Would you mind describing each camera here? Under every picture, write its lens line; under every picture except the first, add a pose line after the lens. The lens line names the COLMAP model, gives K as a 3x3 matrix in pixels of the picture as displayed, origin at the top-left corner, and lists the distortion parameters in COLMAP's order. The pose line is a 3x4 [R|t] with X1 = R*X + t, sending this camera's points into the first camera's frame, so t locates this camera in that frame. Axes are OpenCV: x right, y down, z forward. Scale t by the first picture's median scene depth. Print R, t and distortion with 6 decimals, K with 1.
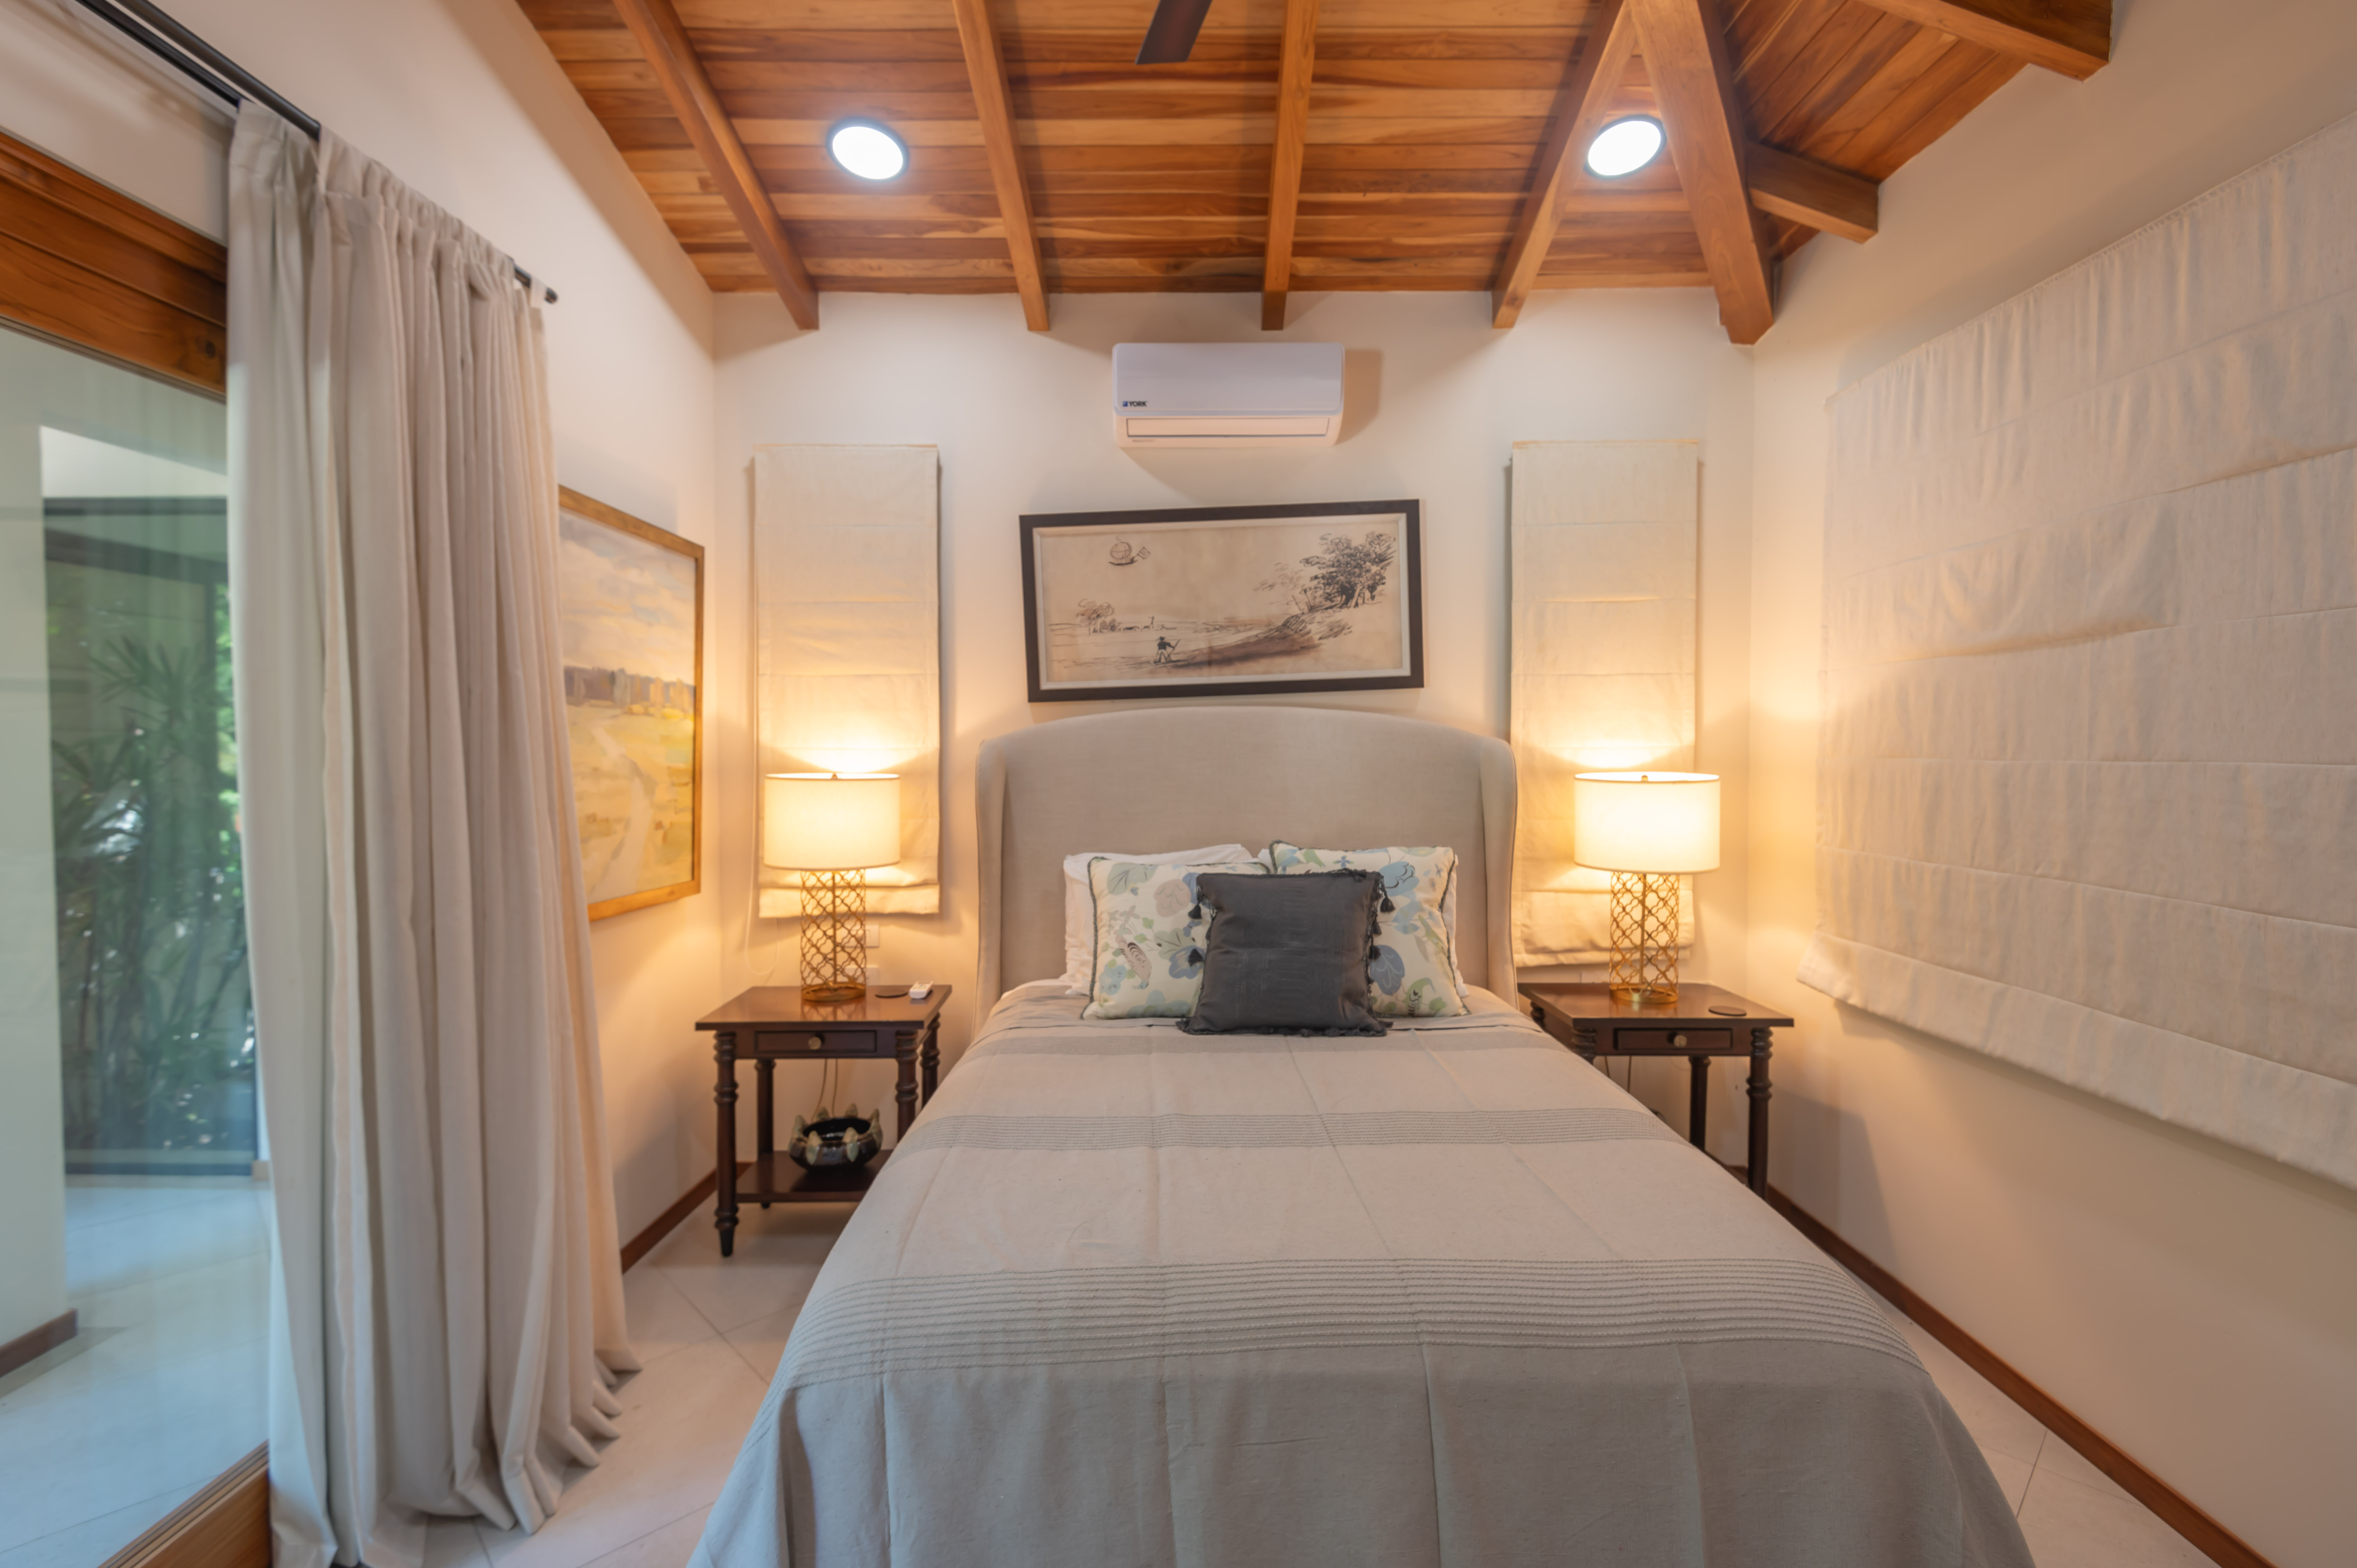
lens RADIAL K [[1064.7, 0, 1172.6], [0, 1064.7, 770.4], [0, 0, 1]] dist [0.037328, -0.021668]
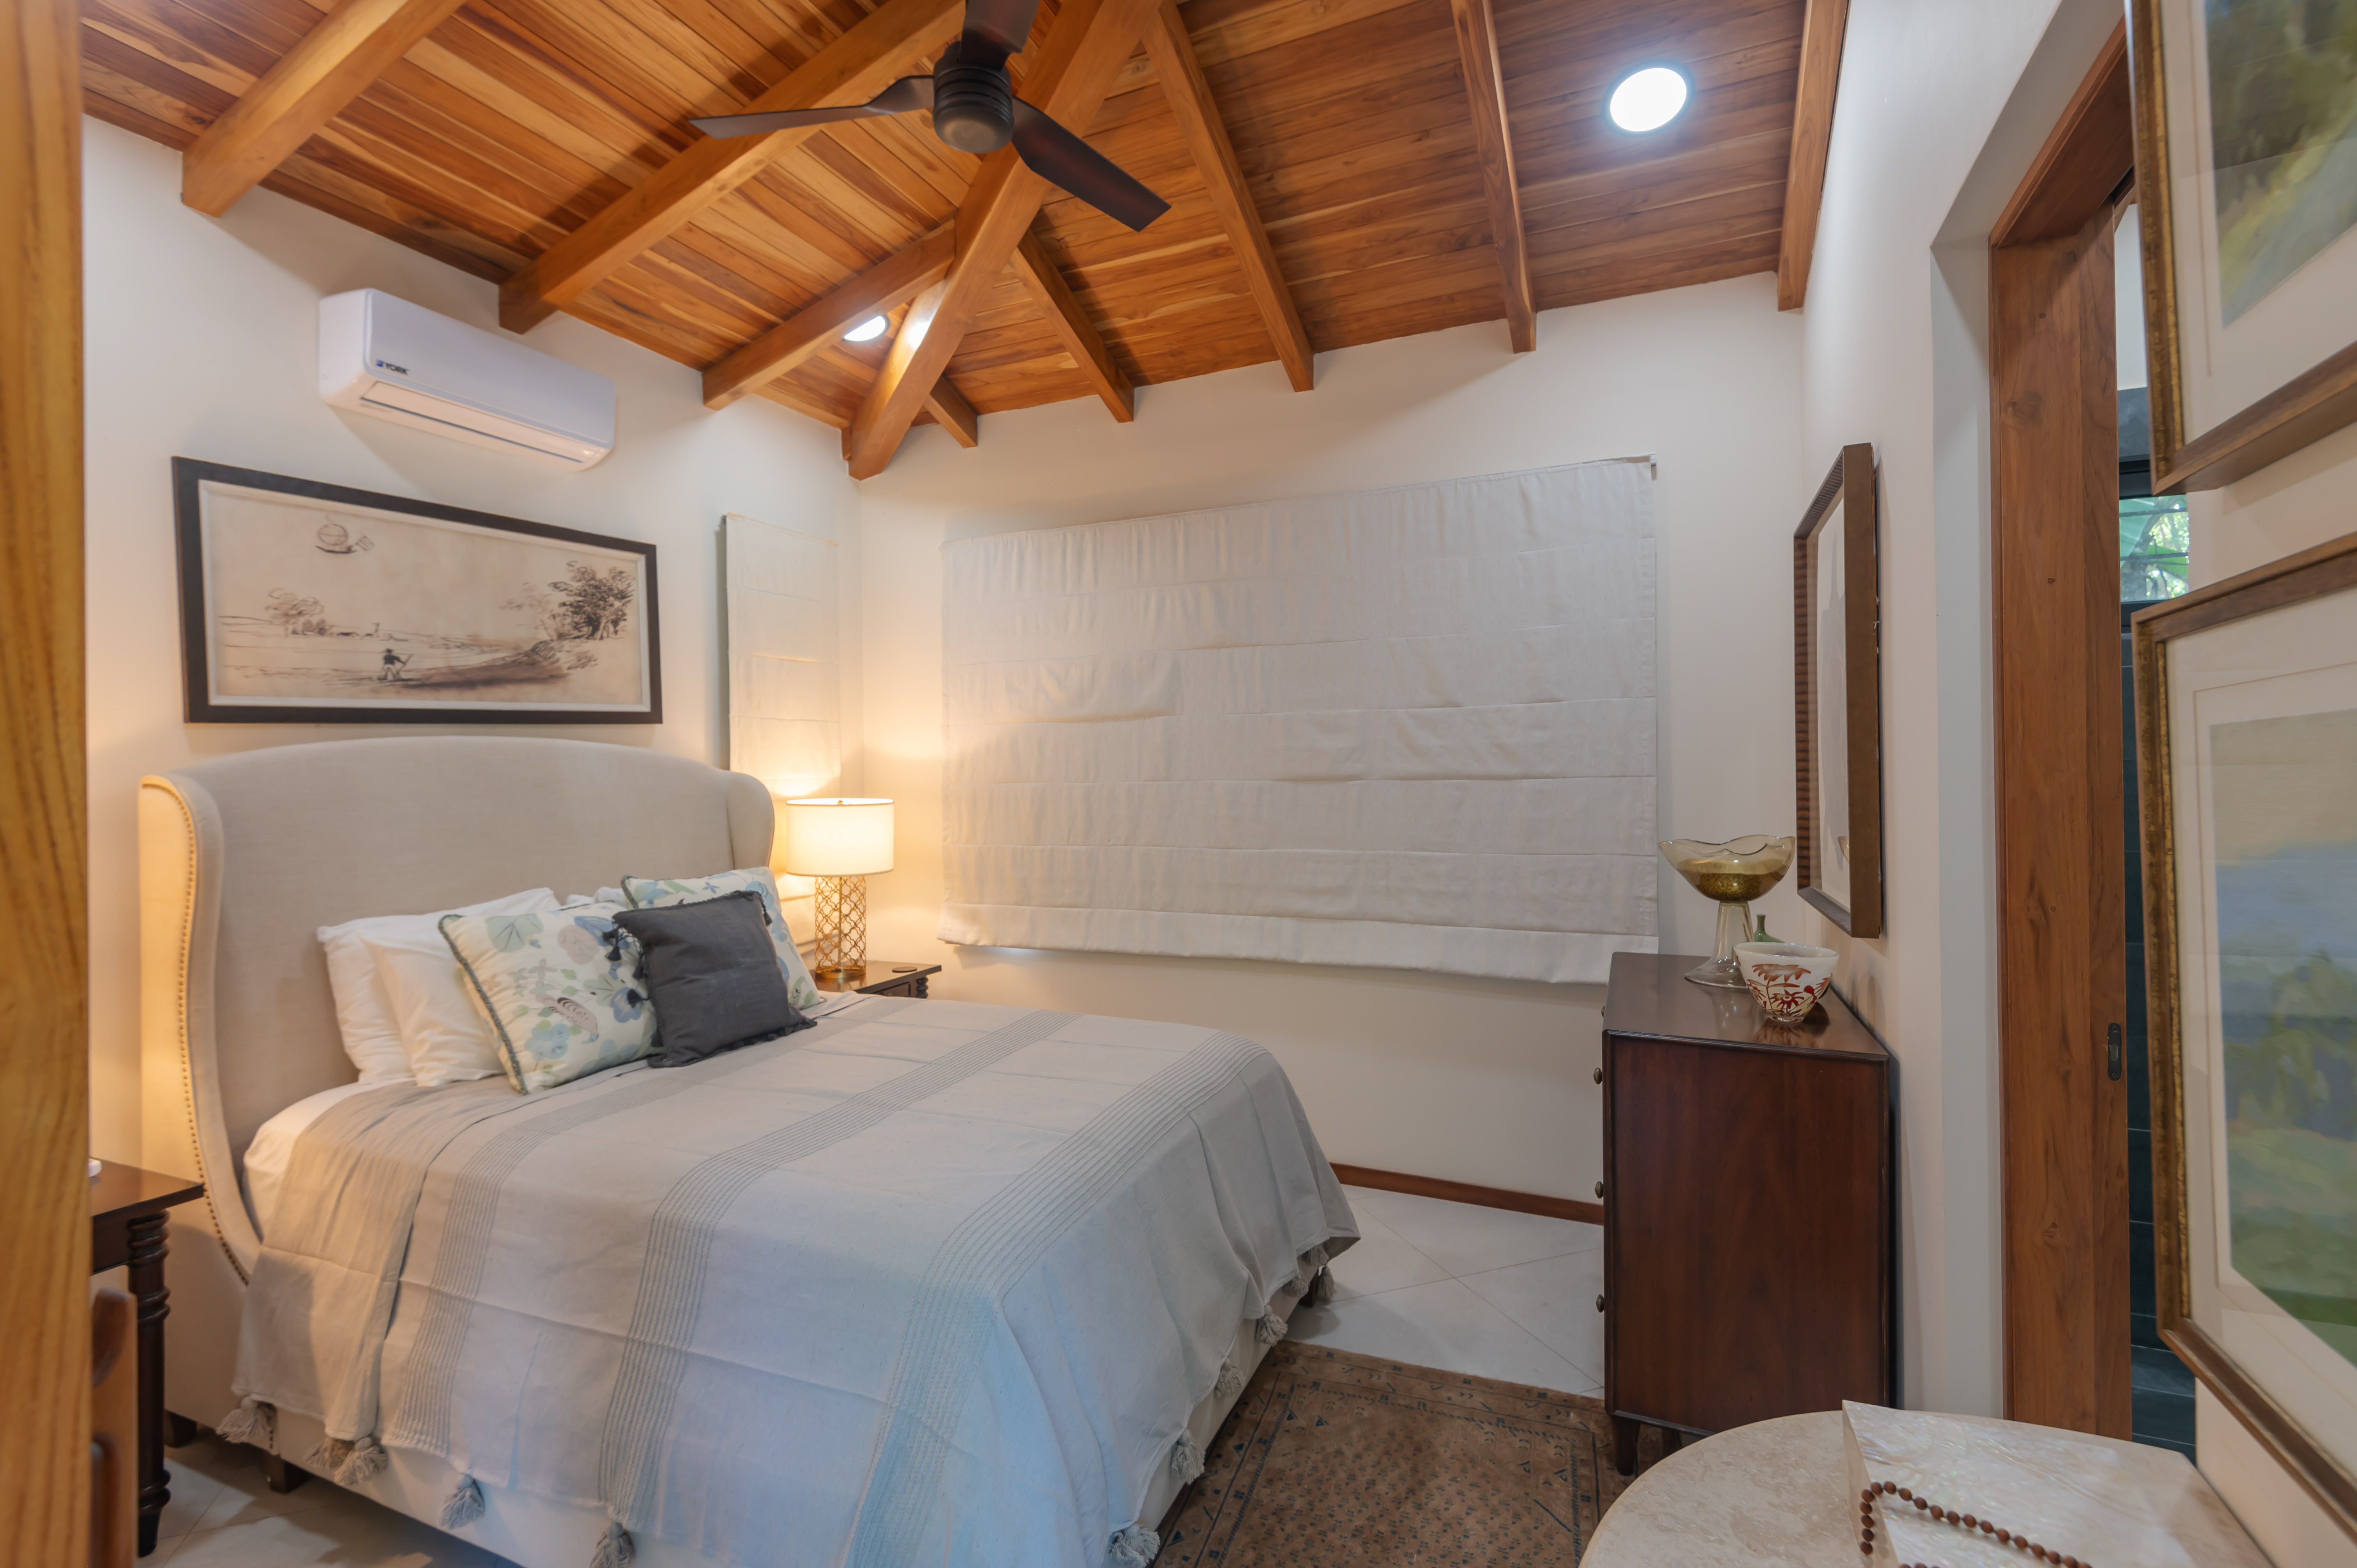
lens RADIAL K [[1064.7, 0, 1172.6], [0, 1064.7, 770.4], [0, 0, 1]] dist [0.037328, -0.021668]
pose [[0.392776, -0.001643, 0.919633, -0.589957], [0.032536, 0.999397, -0.012110, -0.002905], [-0.919059, 0.034678, 0.392592, 0.138254]]
